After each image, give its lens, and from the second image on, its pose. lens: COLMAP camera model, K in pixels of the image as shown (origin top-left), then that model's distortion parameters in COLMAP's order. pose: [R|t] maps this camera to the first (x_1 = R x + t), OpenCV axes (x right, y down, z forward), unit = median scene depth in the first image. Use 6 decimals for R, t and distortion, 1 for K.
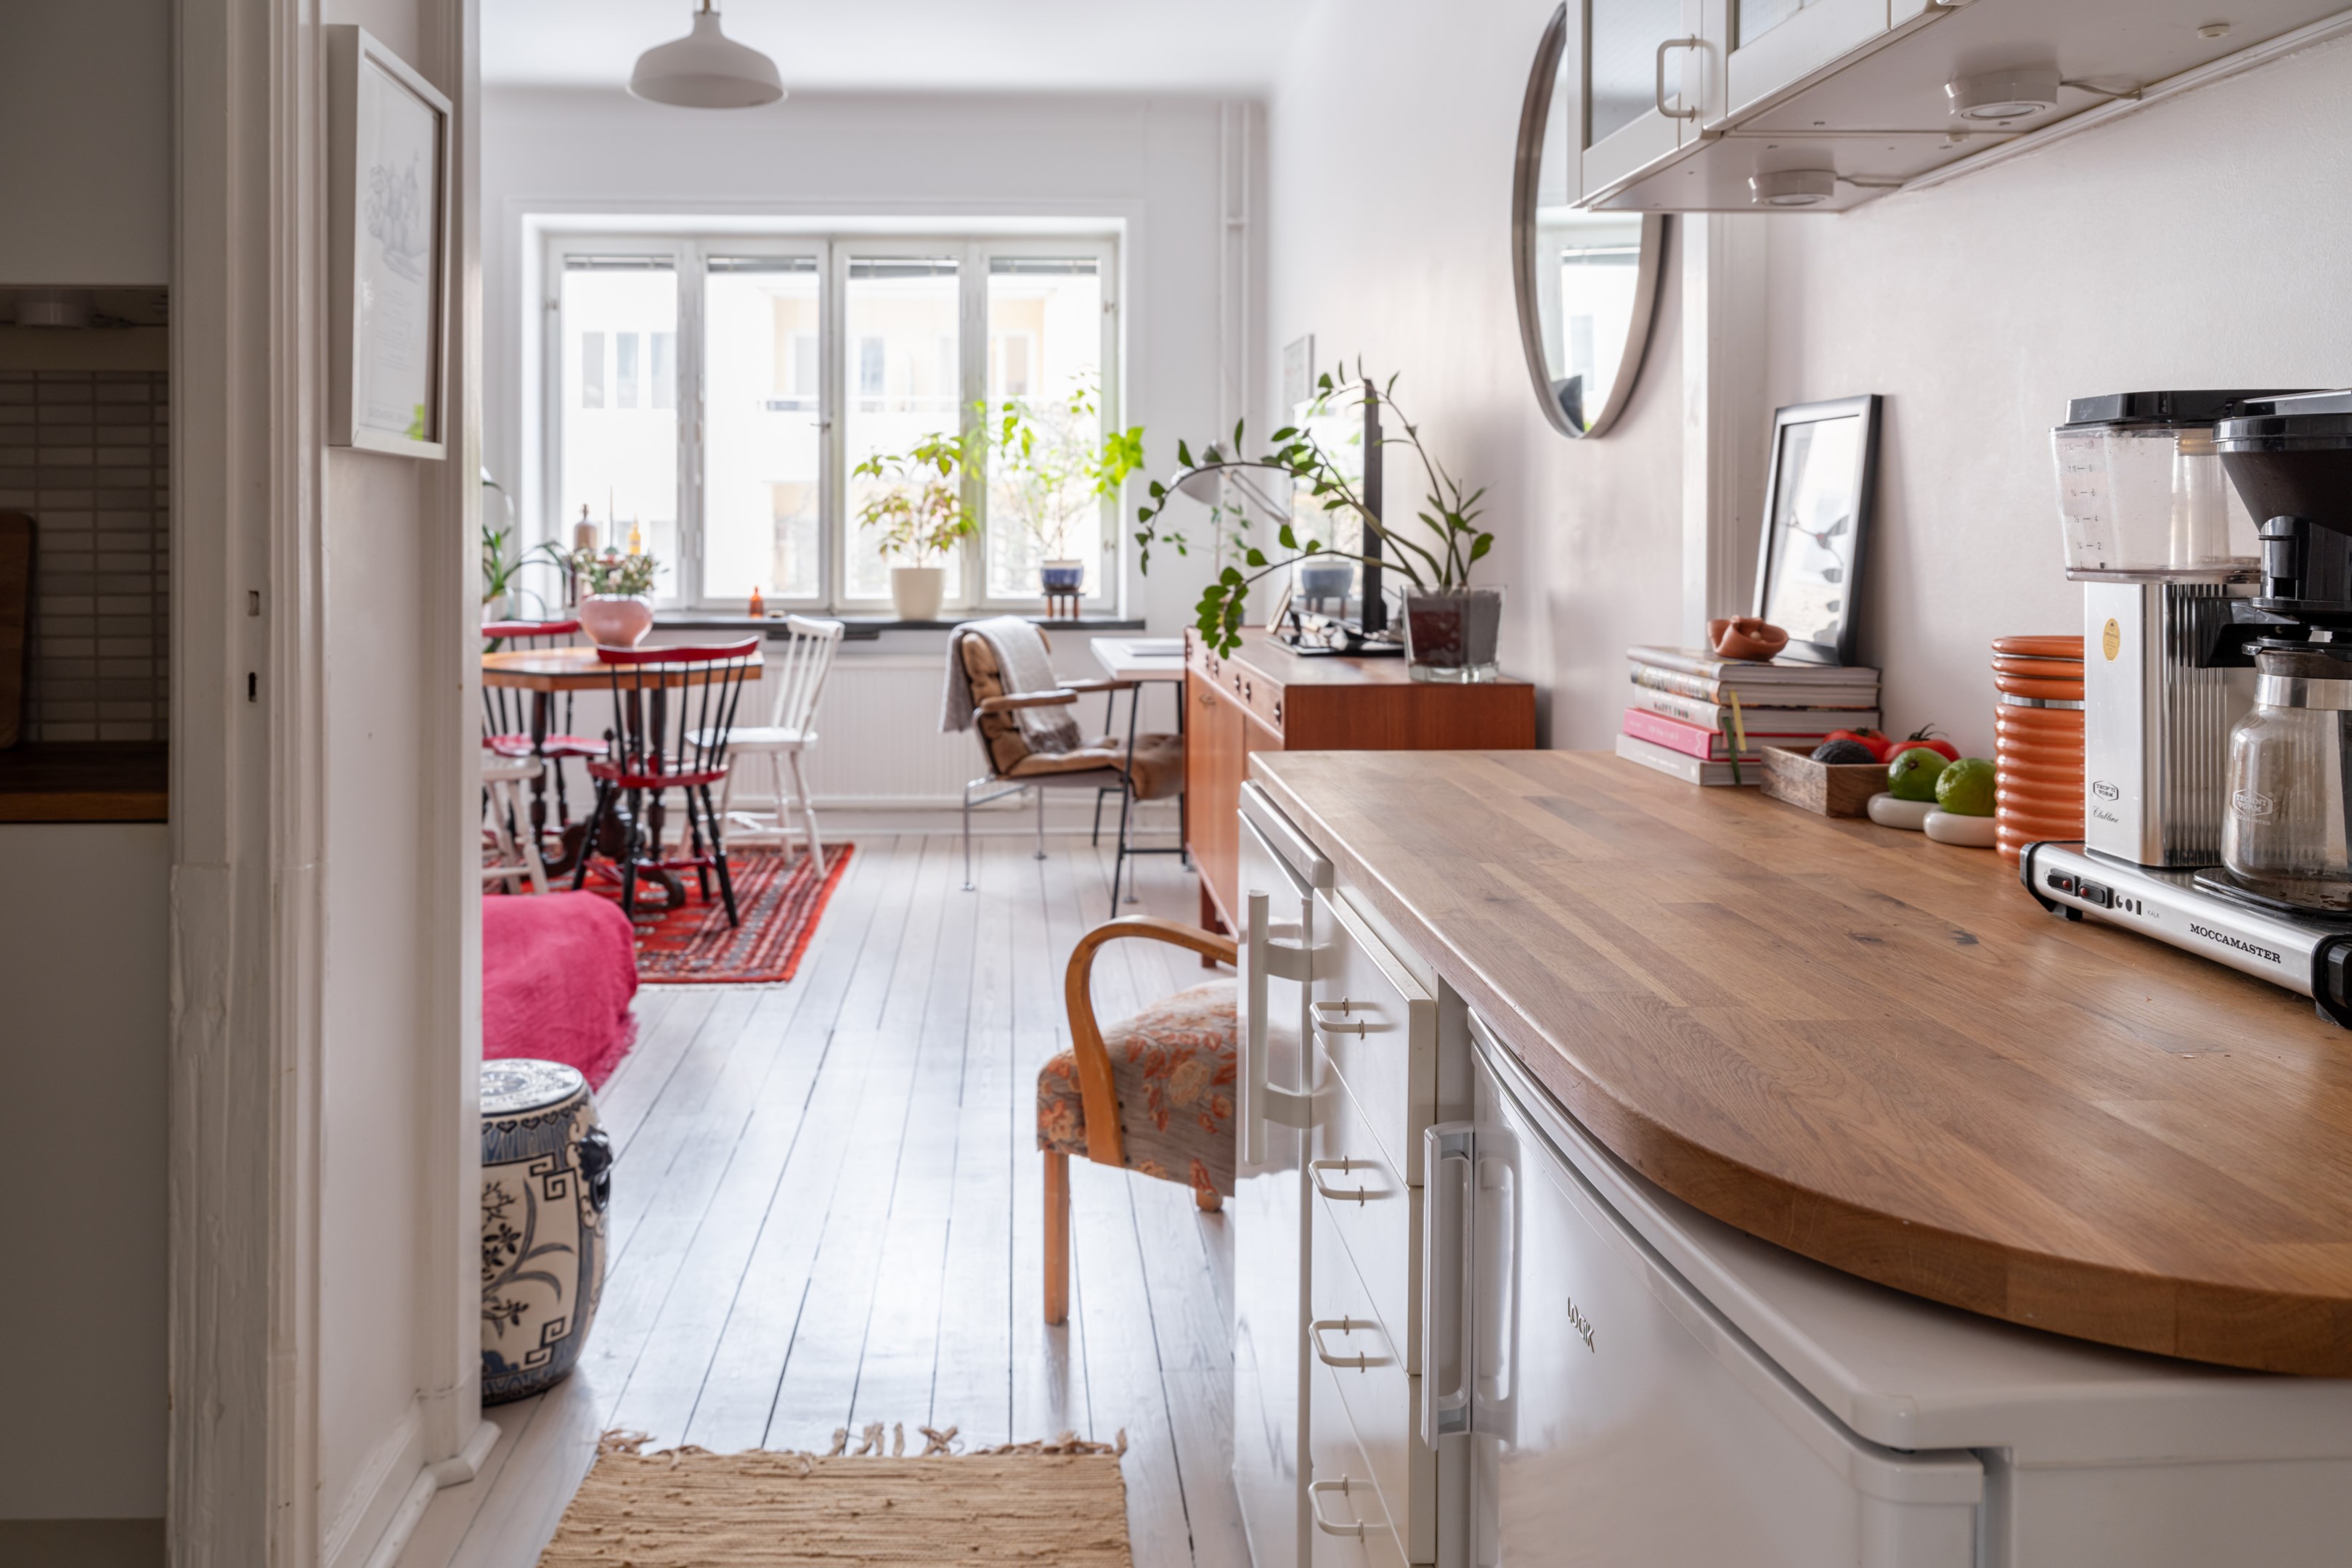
lens RADIAL K [[1766.8, 0, 1120.0], [0, 1766.8, 554.7], [0, 0, 1]] dist [0.003270, 0.002600]
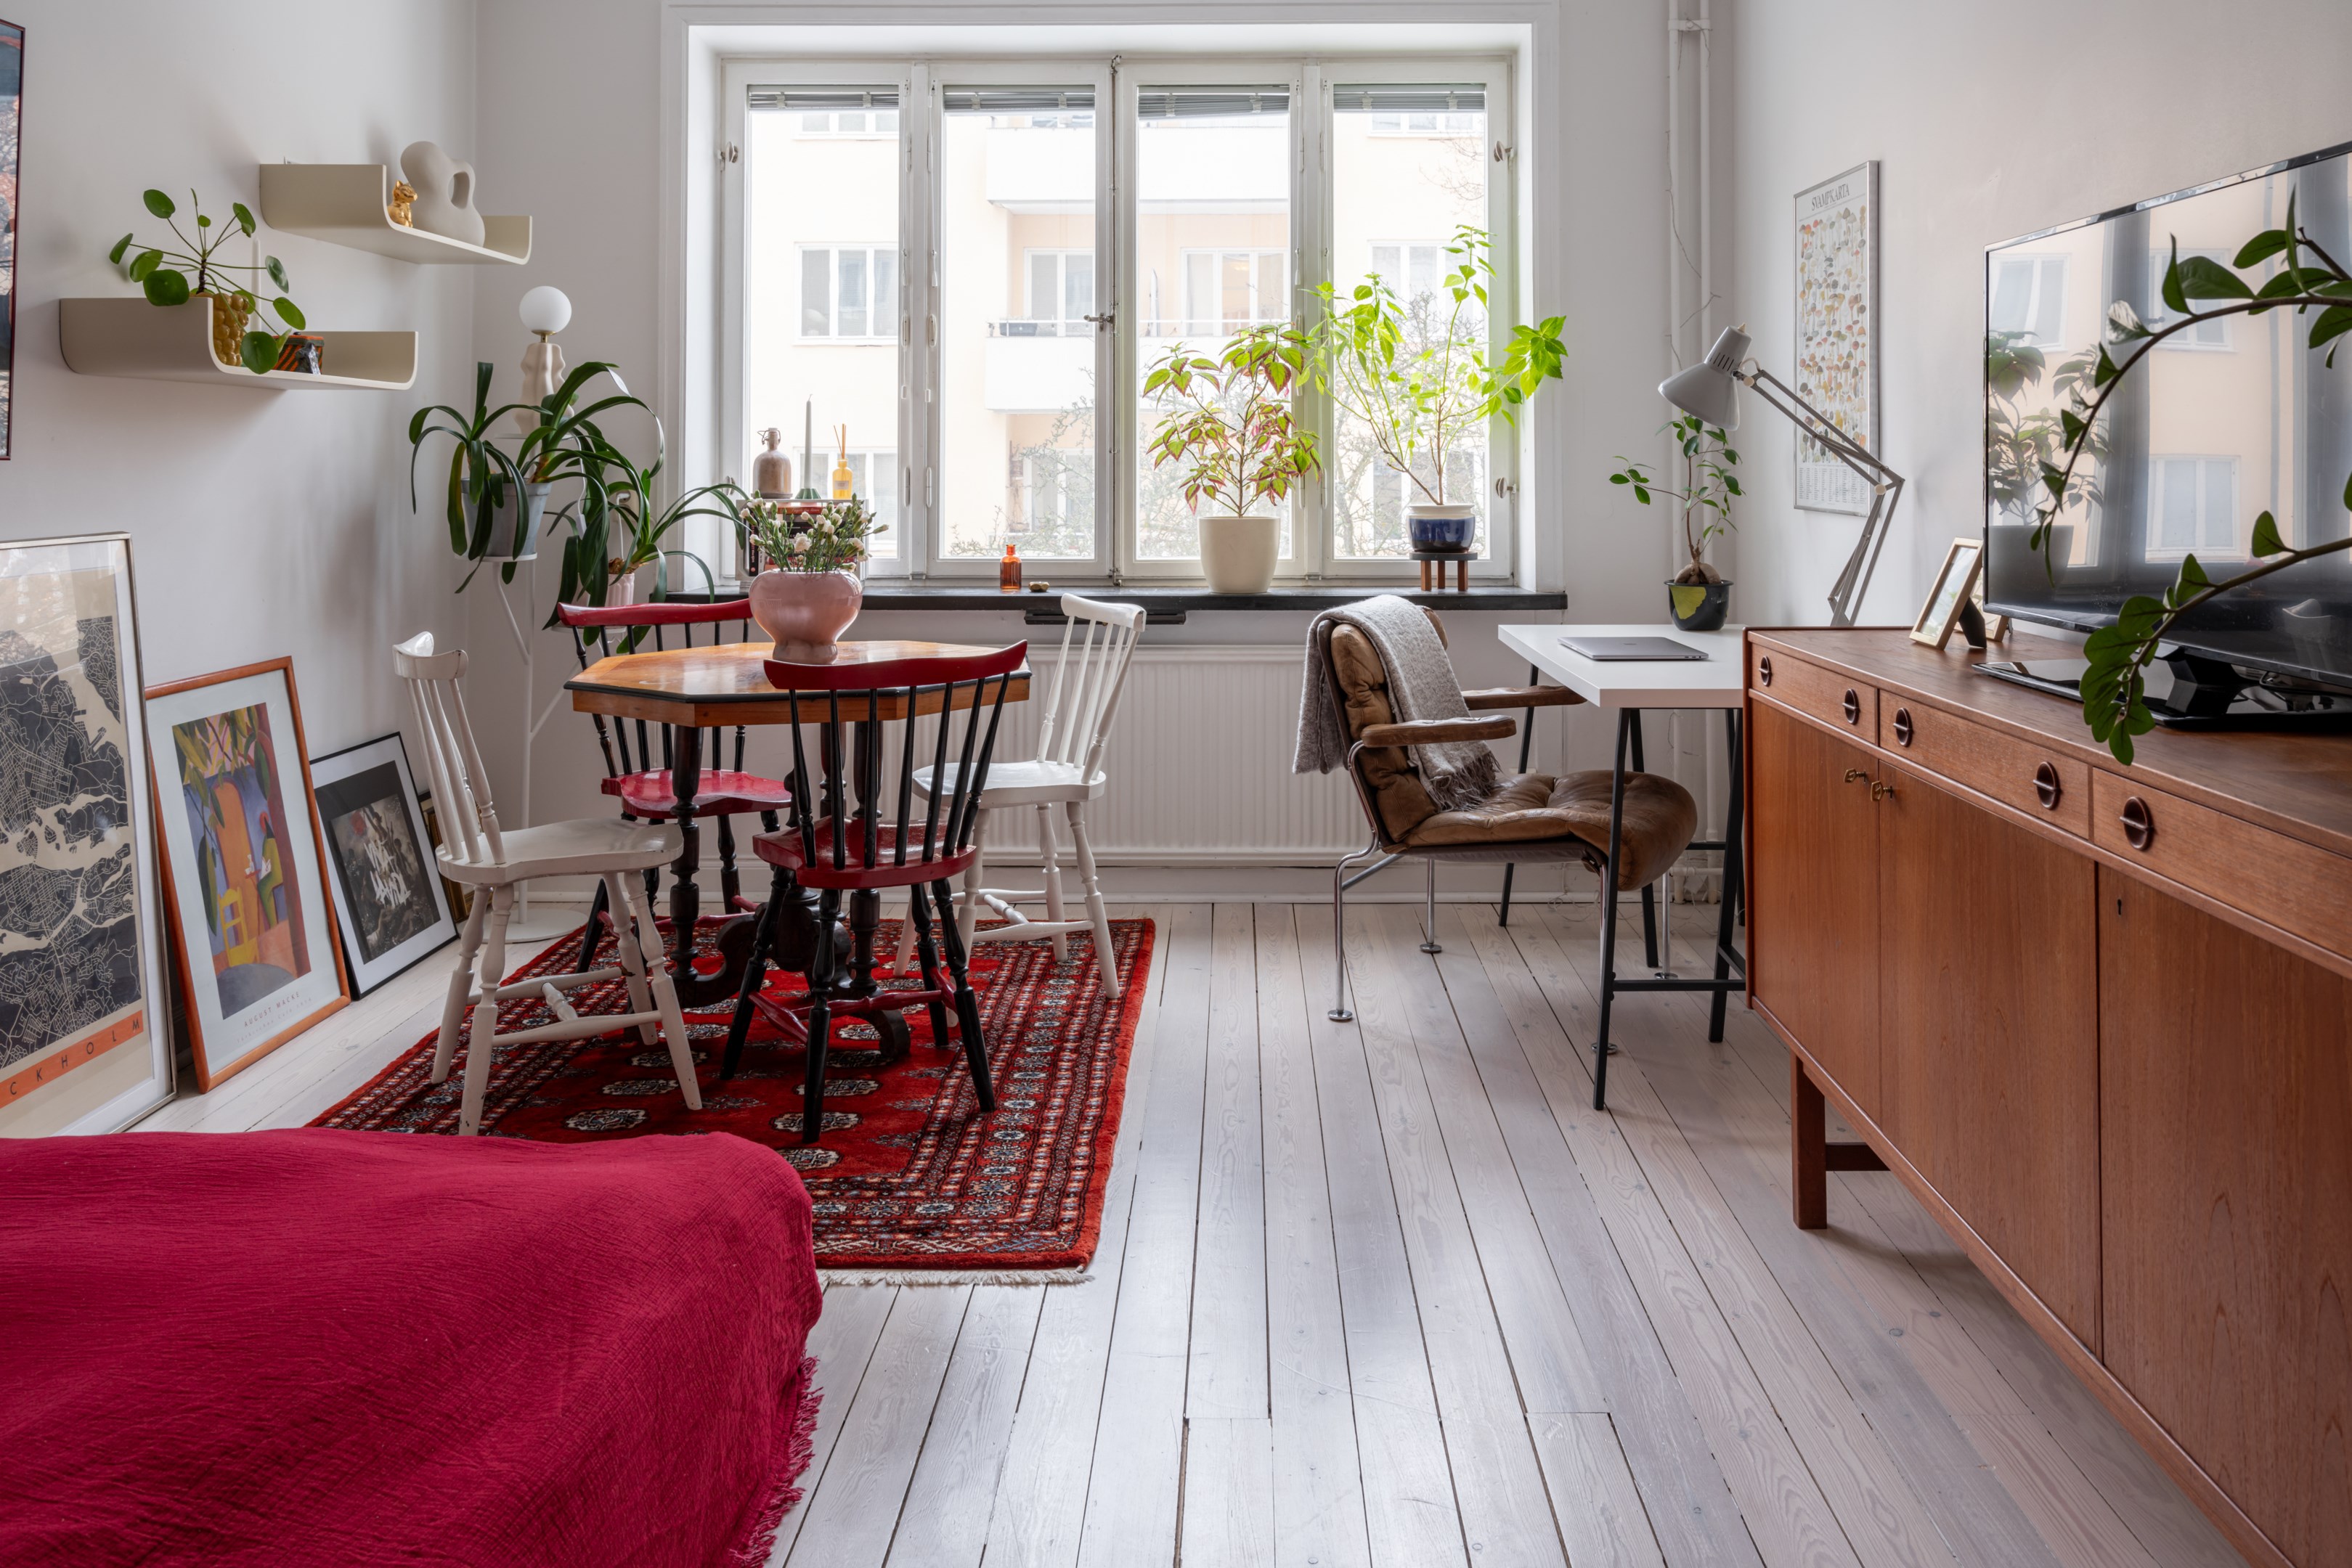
lens RADIAL K [[1781.7, 0, 1293.8], [0, 1781.7, 436.1], [0, 0, 1]] dist [0.002591, 0.000618]
pose [[0.999517, -0.003445, -0.030880, -0.082562], [0.002539, 0.999567, -0.029306, -0.005756], [0.030968, 0.029214, 0.999093, 0.339415]]
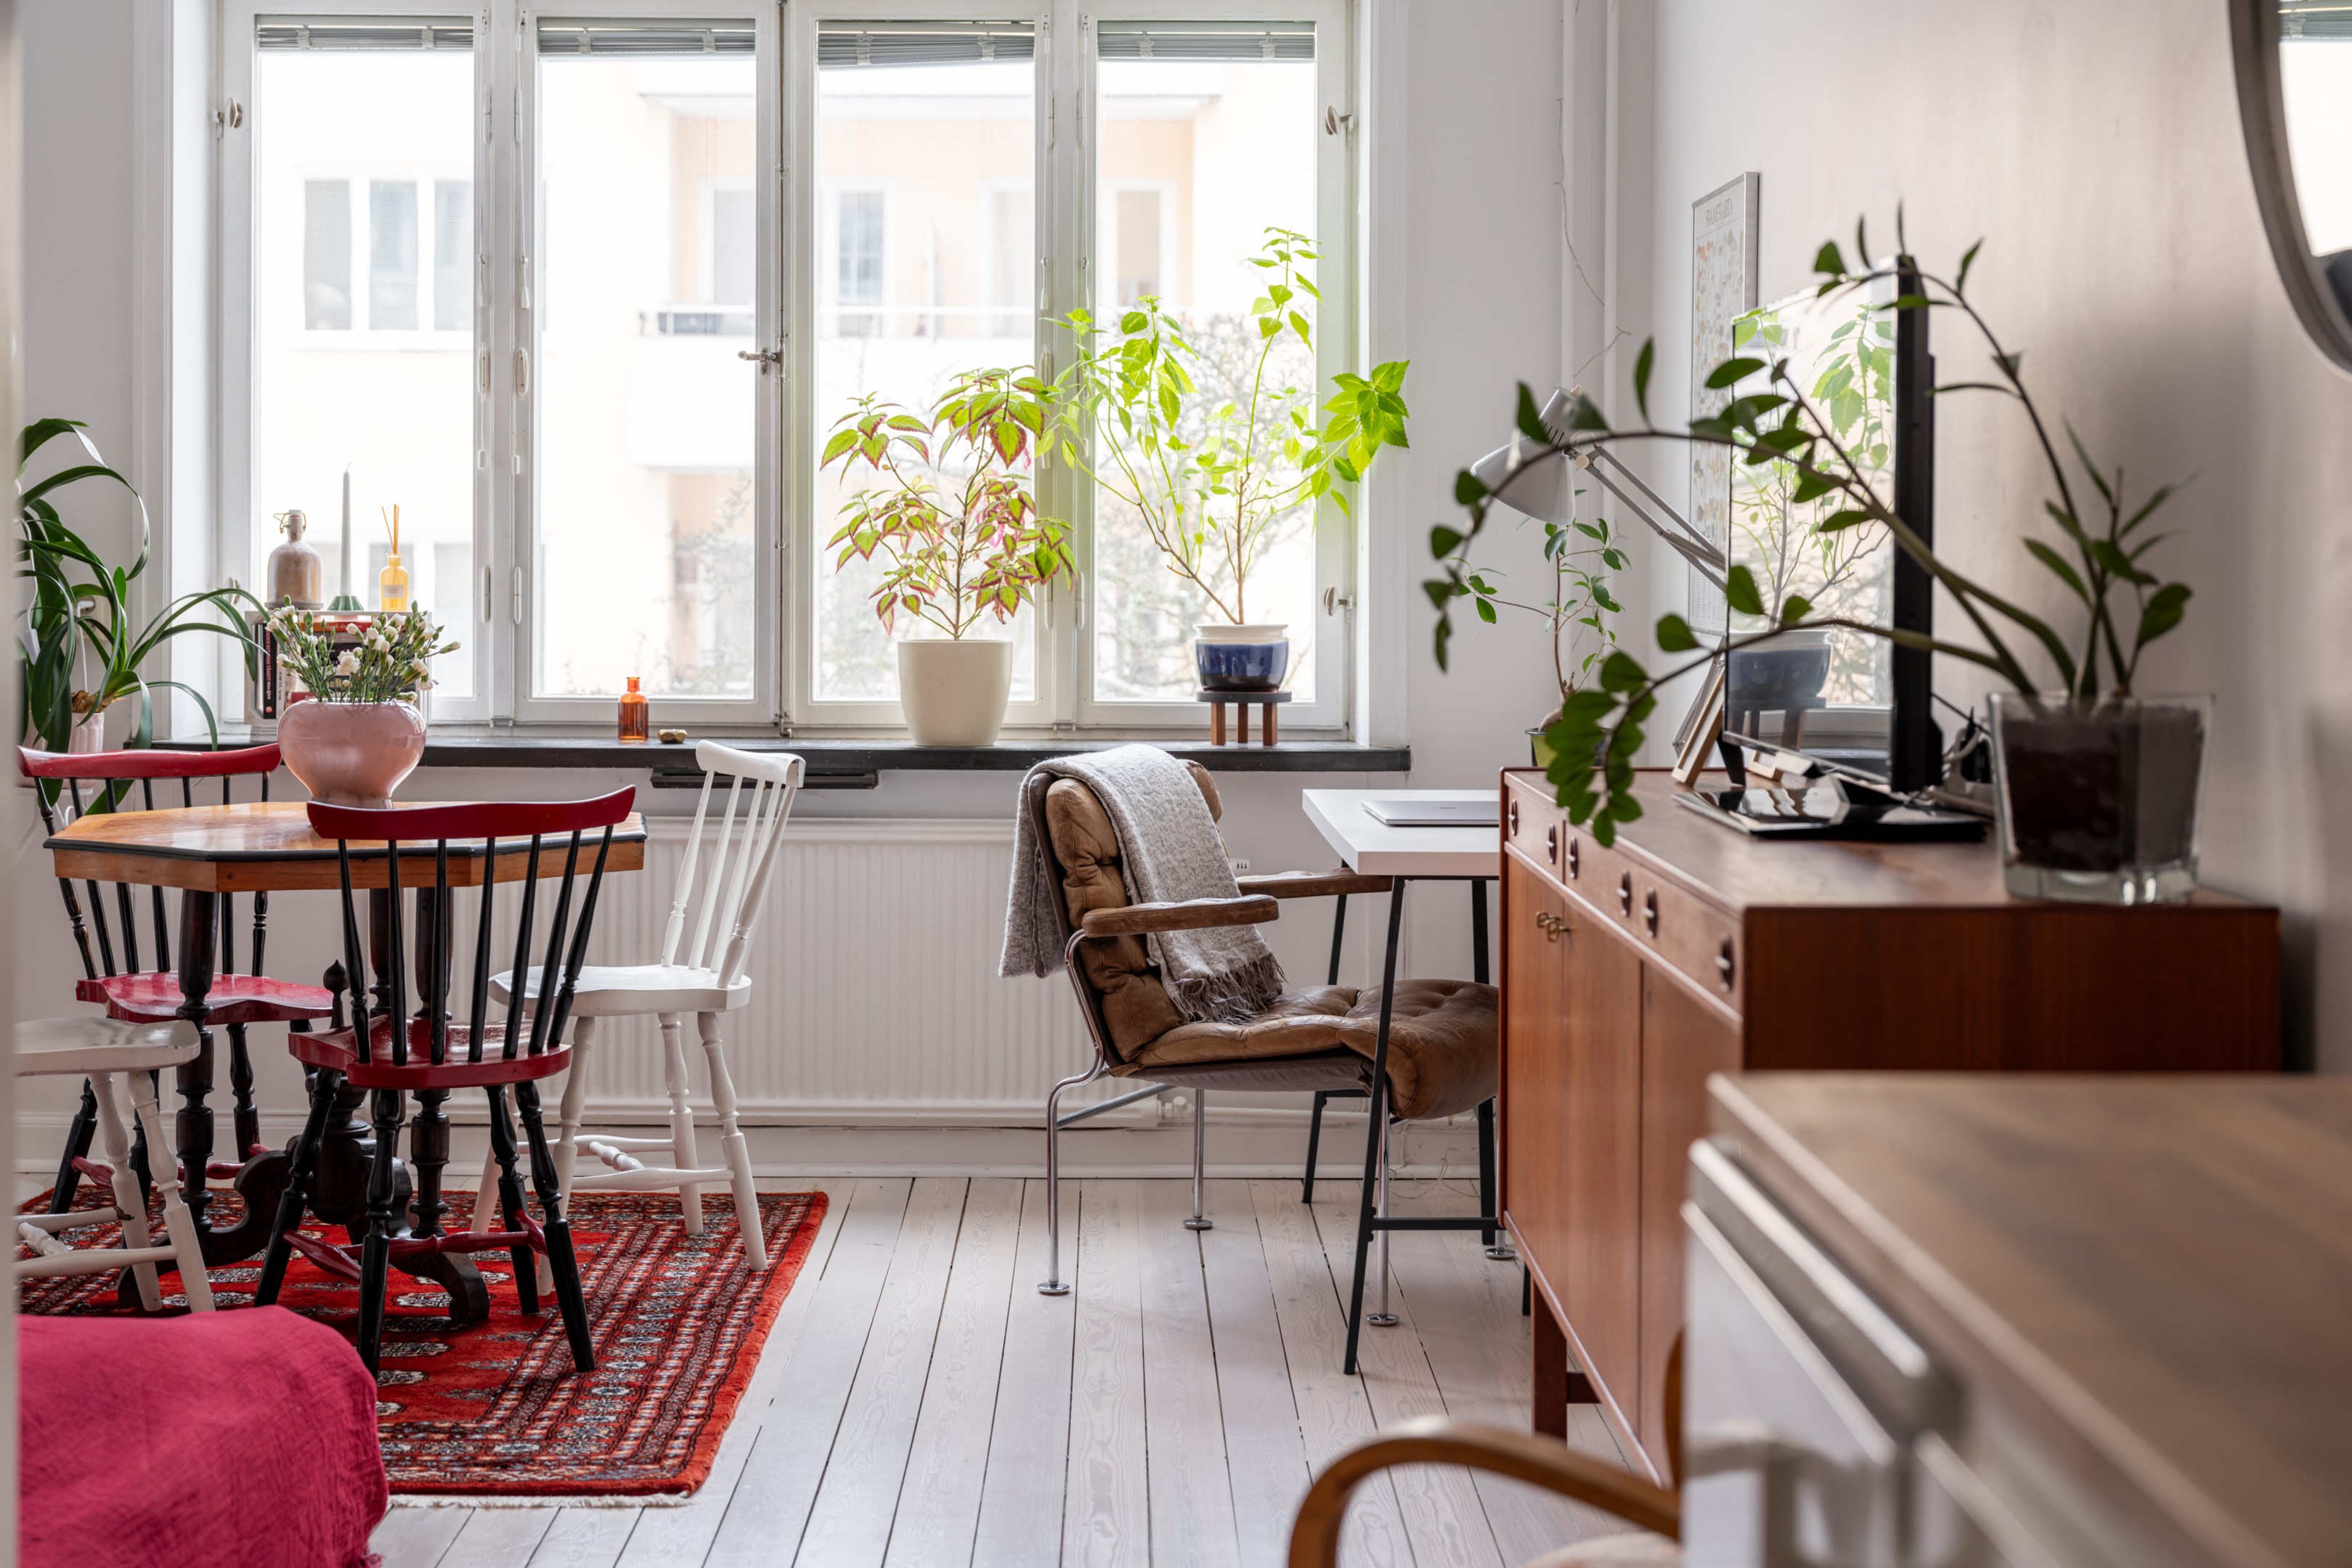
lens RADIAL K [[3371.8, 0, 1241.8], [0, 3371.8, 627.8], [0, 0, 1]] dist [0.016271, -0.044308]
pose [[0.999644, 0.003545, -0.026460, -0.009071], [-0.003413, 0.999982, 0.005016, -0.002330], [0.026477, -0.004924, 0.999637, 0.055756]]
